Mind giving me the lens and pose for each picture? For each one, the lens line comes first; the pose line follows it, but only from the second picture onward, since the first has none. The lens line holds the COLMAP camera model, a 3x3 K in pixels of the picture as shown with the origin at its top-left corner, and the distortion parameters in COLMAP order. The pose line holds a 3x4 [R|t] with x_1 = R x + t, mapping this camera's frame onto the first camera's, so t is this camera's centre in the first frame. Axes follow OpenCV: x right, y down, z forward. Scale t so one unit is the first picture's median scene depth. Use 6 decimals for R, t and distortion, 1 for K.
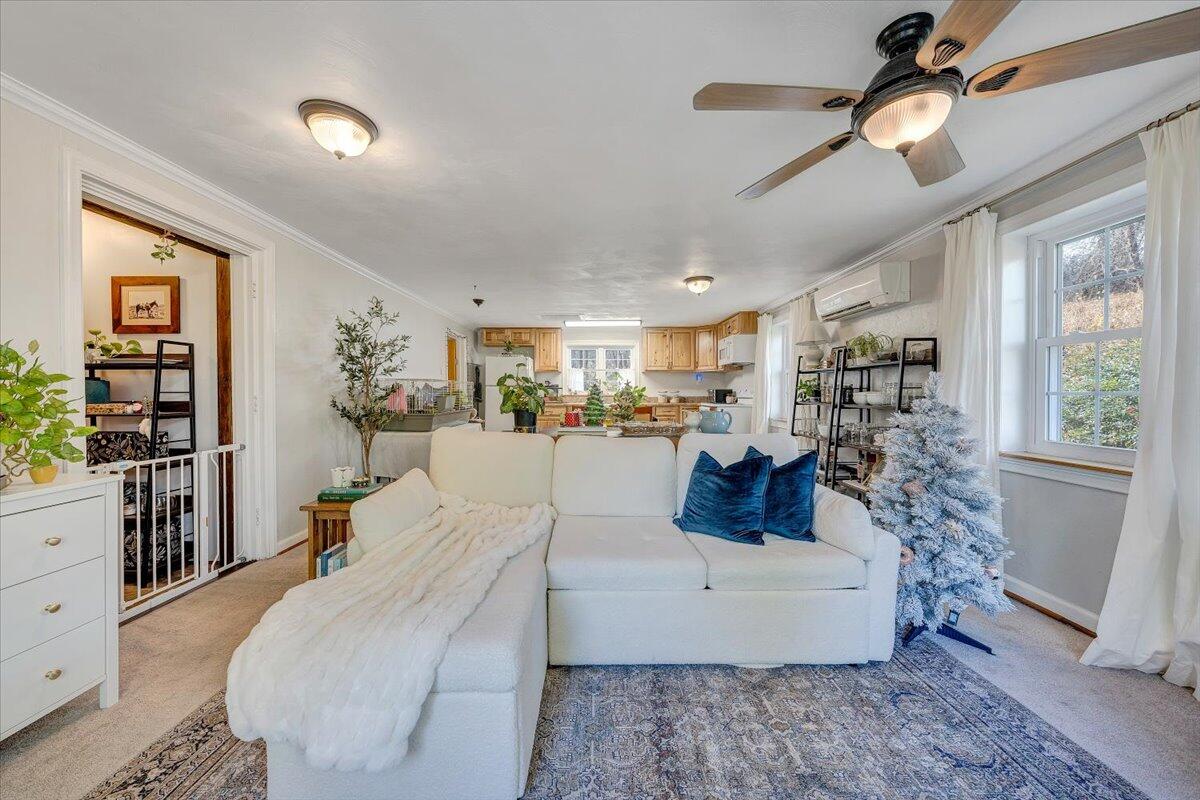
lens RADIAL K [[405.9, 0, 600.0], [0, 405.9, 400.0], [0, 0, 1]] dist [0.000112, -0.000008]
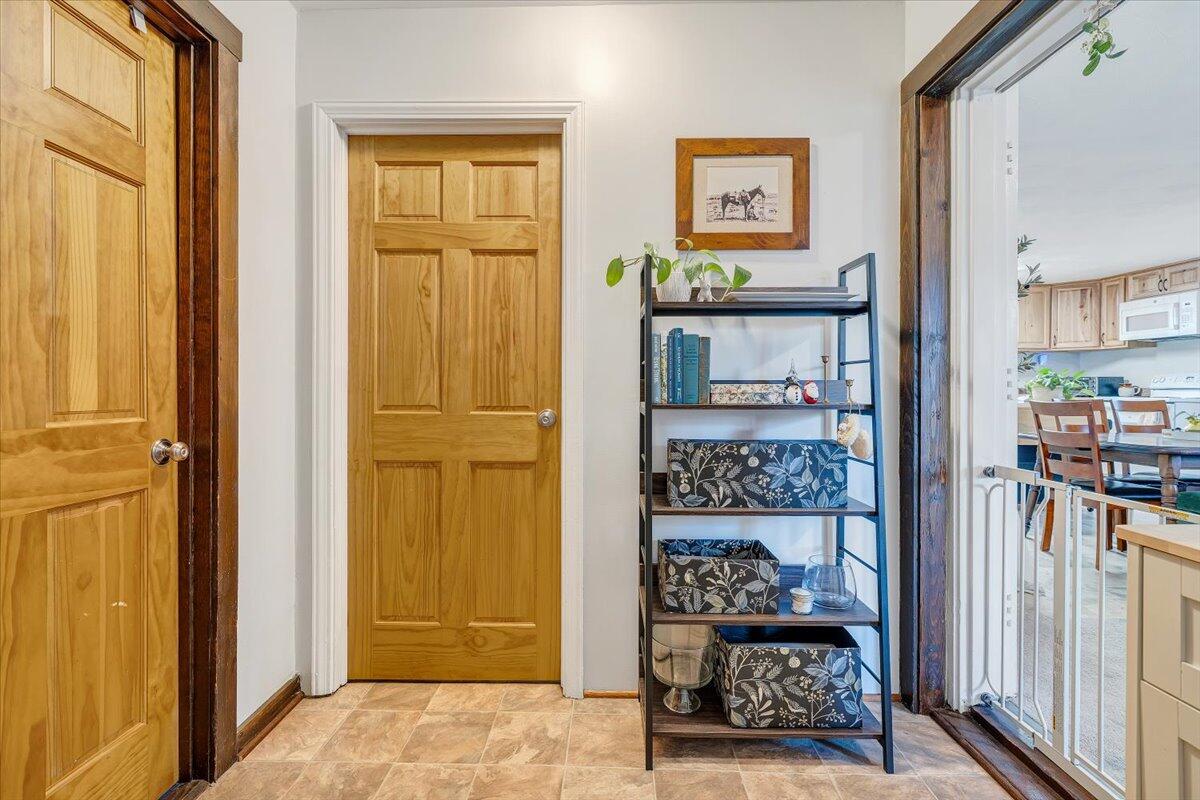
lens RADIAL K [[537.3, 0, 598.3], [0, 537.3, 387.4], [0, 0, 1]] dist [-0.003780, -0.000467]
pose [[0.999873, 0.005821, -0.014831, -0.530292], [-0.006068, 0.999843, -0.016636, 0.009790], [0.014732, 0.016723, 0.999752, 0.130983]]
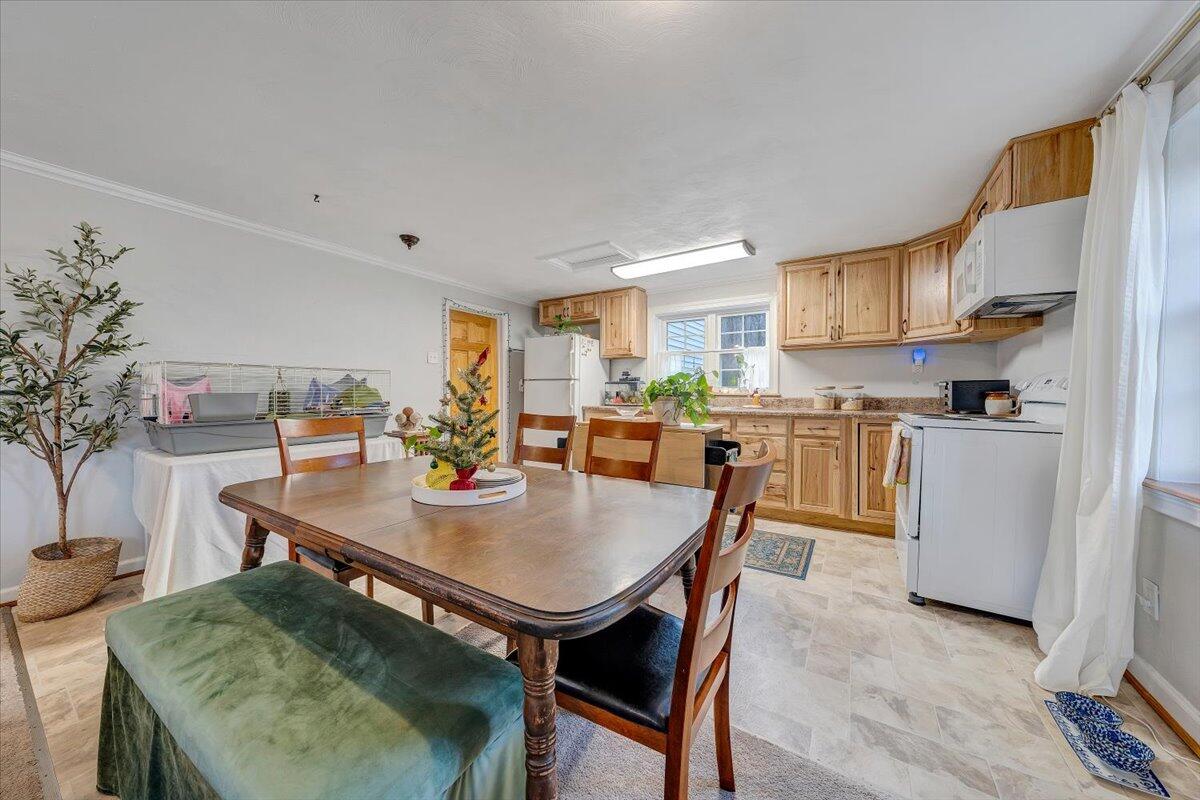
lens RADIAL K [[405.9, 0, 600.0], [0, 405.9, 400.0], [0, 0, 1]] dist [0.000112, -0.000008]
pose [[0.836291, 0.013064, -0.548130, 0.221398], [-0.013623, 0.999903, 0.003046, -0.003294], [0.548116, 0.004920, 0.836388, 0.484514]]
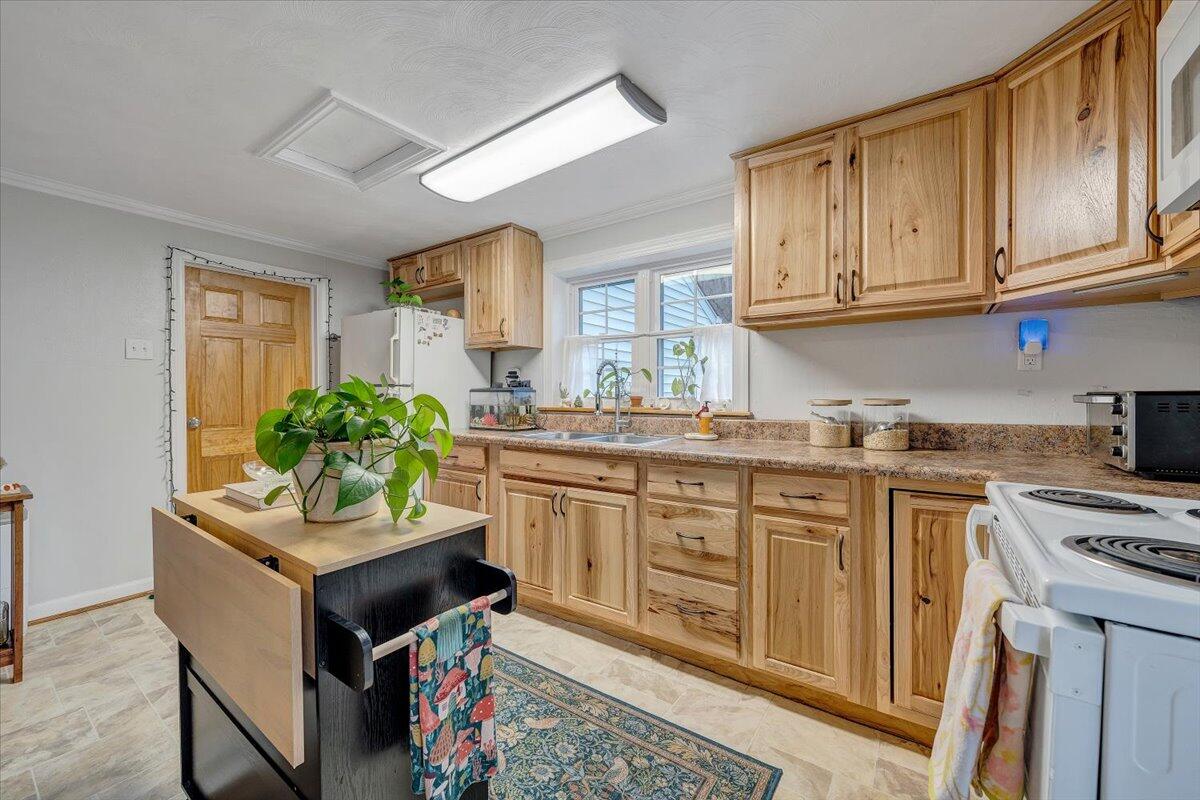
lens RADIAL K [[470.4, 0, 600.0], [0, 470.4, 400.0], [0, 0, 1]] dist [0.000313, 0.000189]
pose [[0.804868, 0.006461, -0.593419, 0.237165], [-0.010788, 0.999935, -0.003745, -0.021181], [0.593356, 0.009416, 0.804885, 0.771613]]
